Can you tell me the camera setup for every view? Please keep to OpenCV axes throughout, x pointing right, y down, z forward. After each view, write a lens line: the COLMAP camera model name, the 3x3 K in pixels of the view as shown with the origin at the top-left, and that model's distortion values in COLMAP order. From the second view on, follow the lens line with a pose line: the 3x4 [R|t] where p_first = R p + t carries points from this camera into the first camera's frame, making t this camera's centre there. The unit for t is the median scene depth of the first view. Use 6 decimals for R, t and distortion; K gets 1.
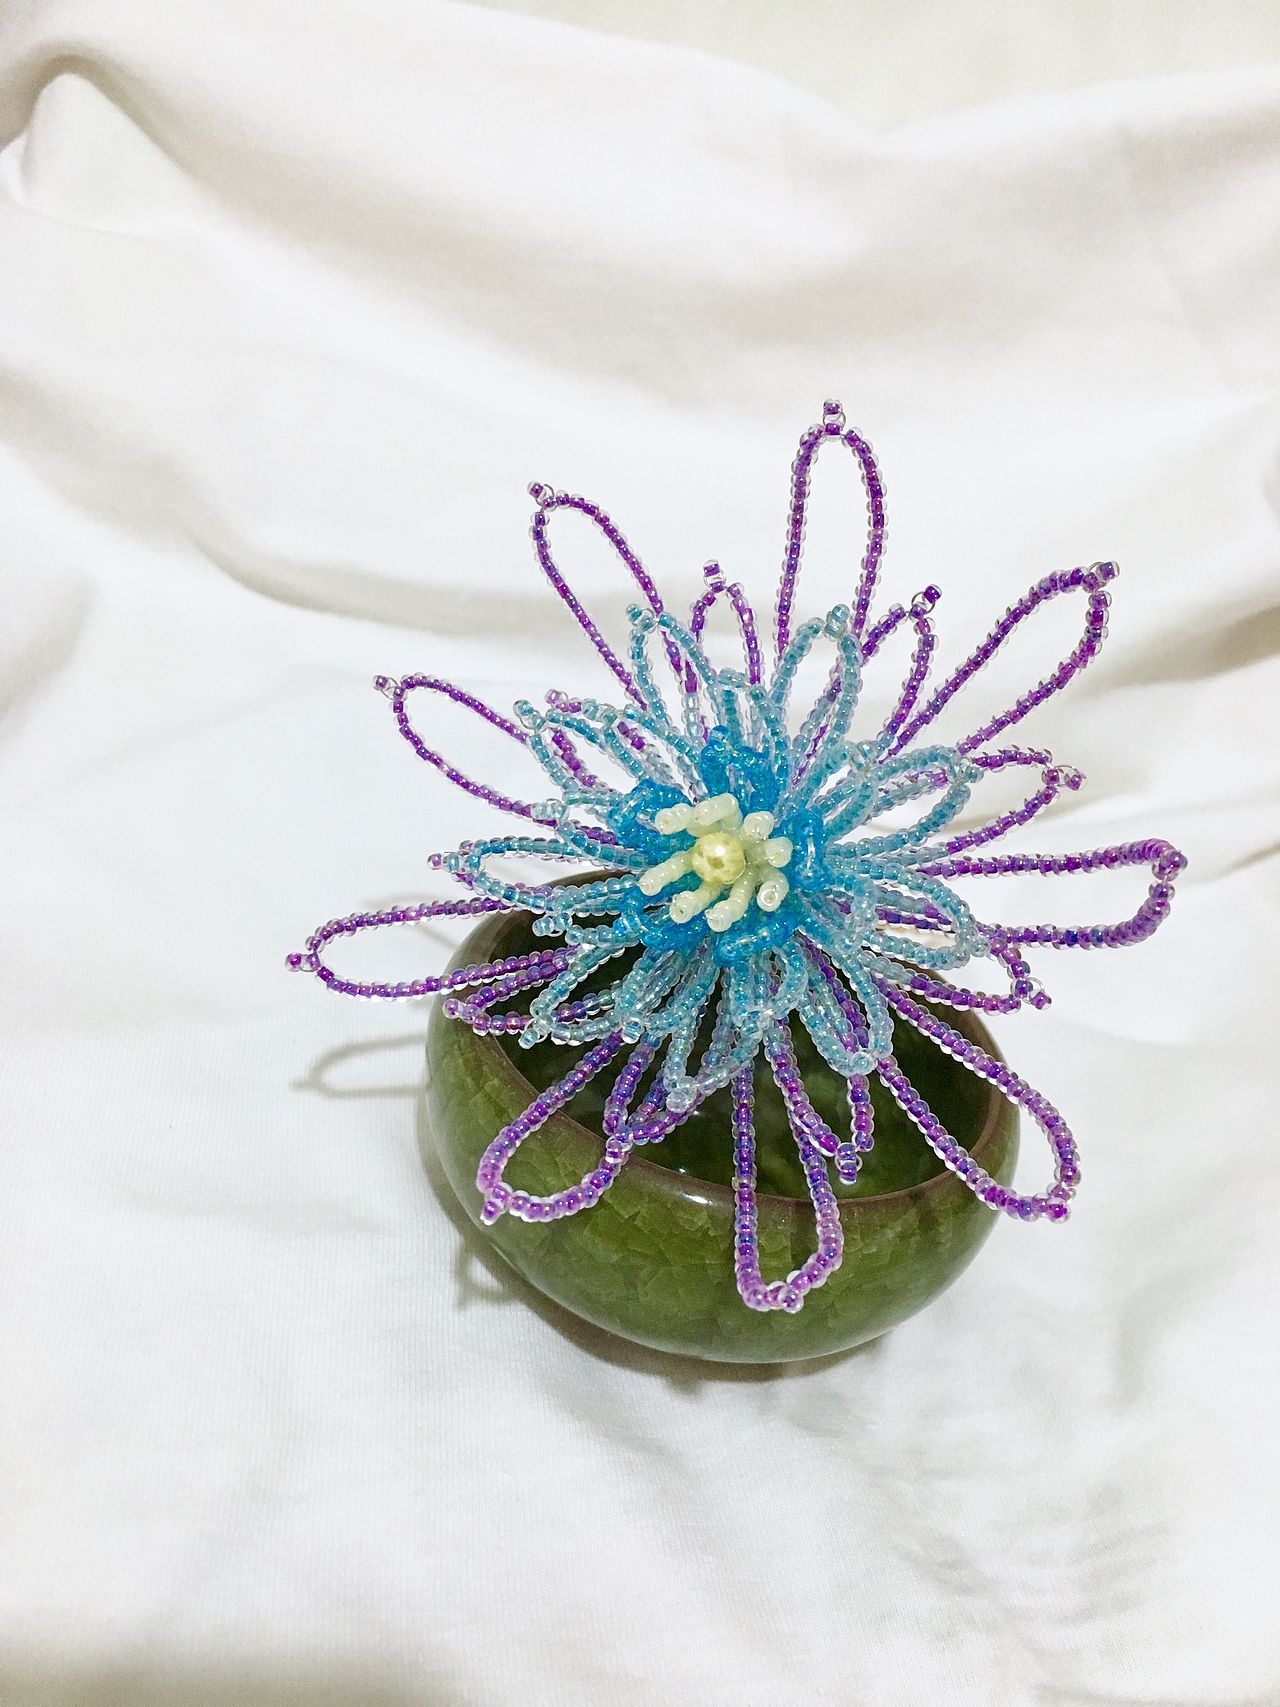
lens RADIAL K [[1452.7, 0, 639.5], [0, 1452.7, 847.2], [0, 0, 1]] dist [0.109262, -0.061192]
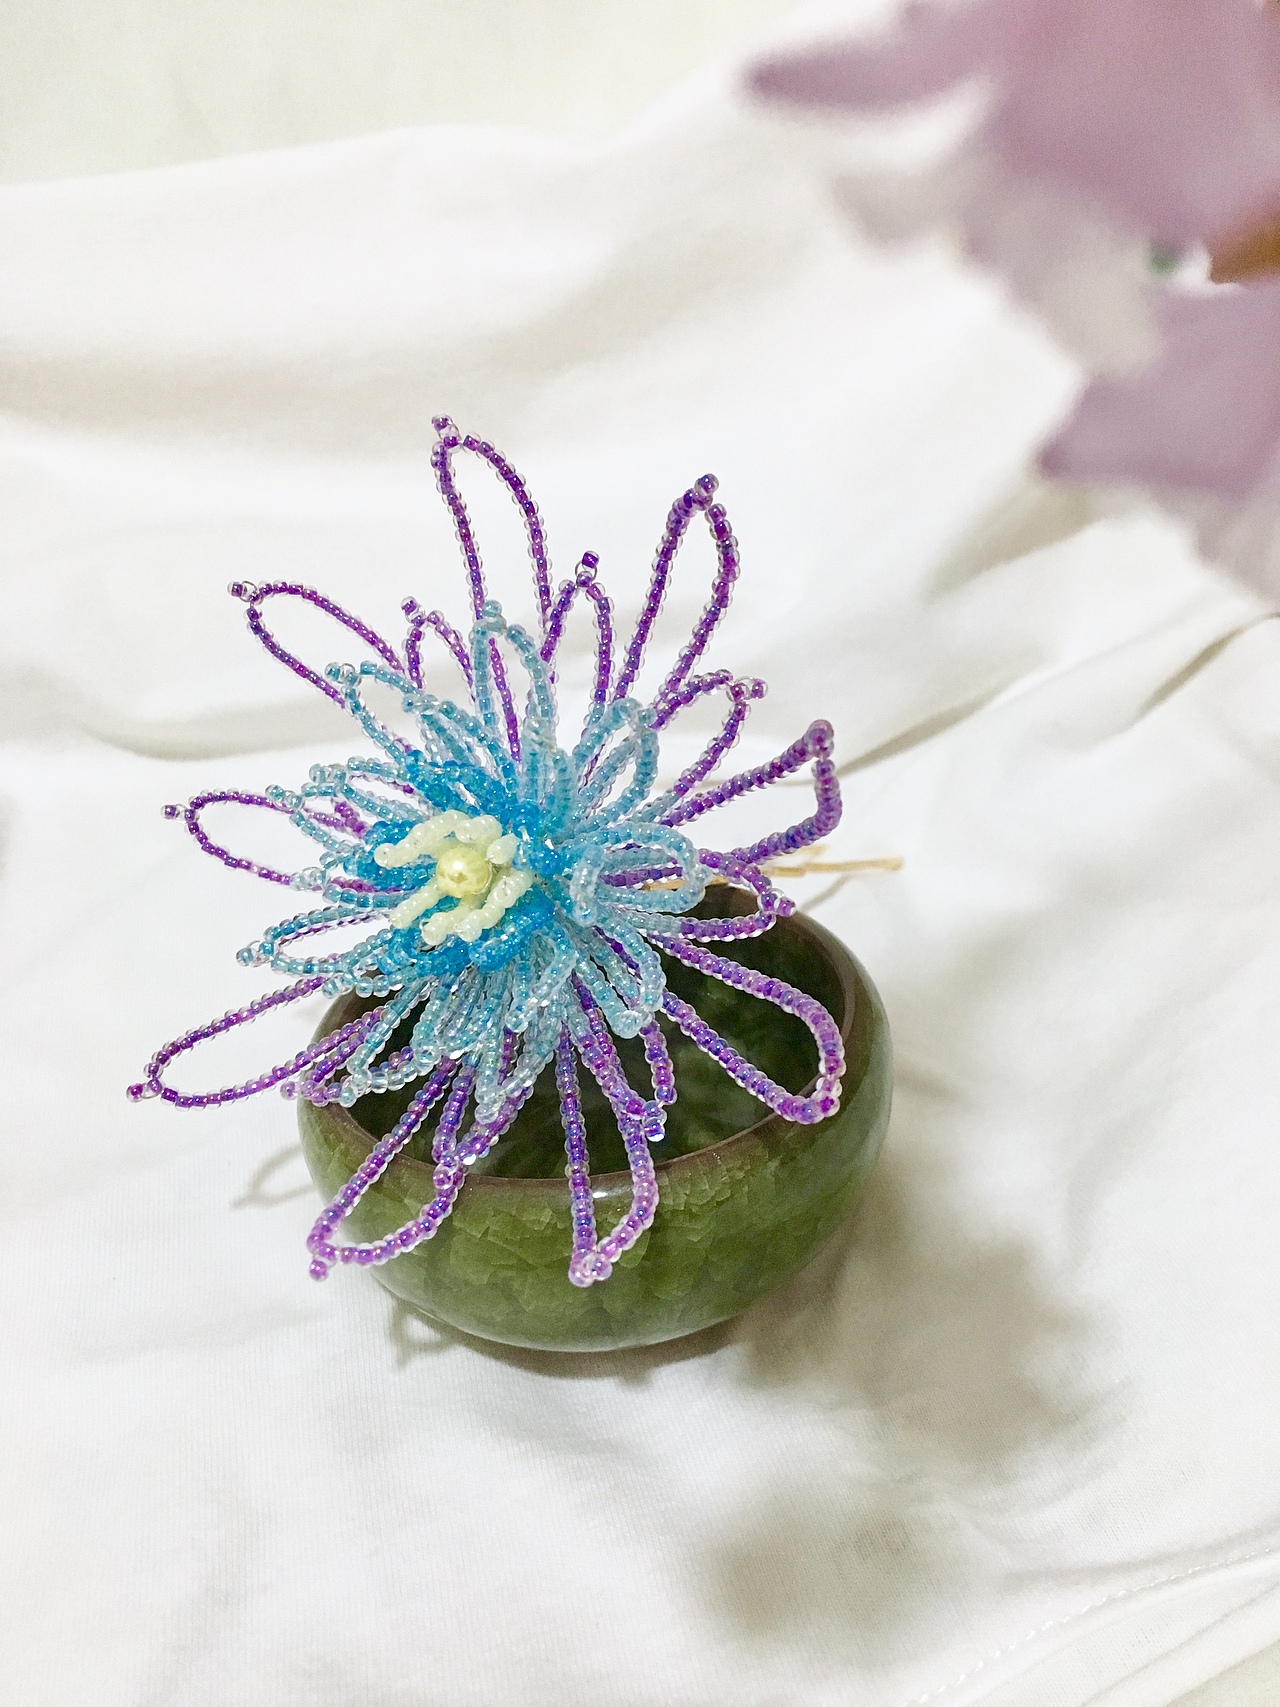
lens RADIAL K [[1452.7, 0, 645.9], [0, 1452.7, 849.9], [0, 0, 1]] dist [0.109262, -0.061192]
pose [[0.942114, -0.314654, -0.115819, 0.289140], [0.311119, 0.949163, -0.047902, 0.078776], [0.125004, 0.009096, 0.992115, -0.001009]]
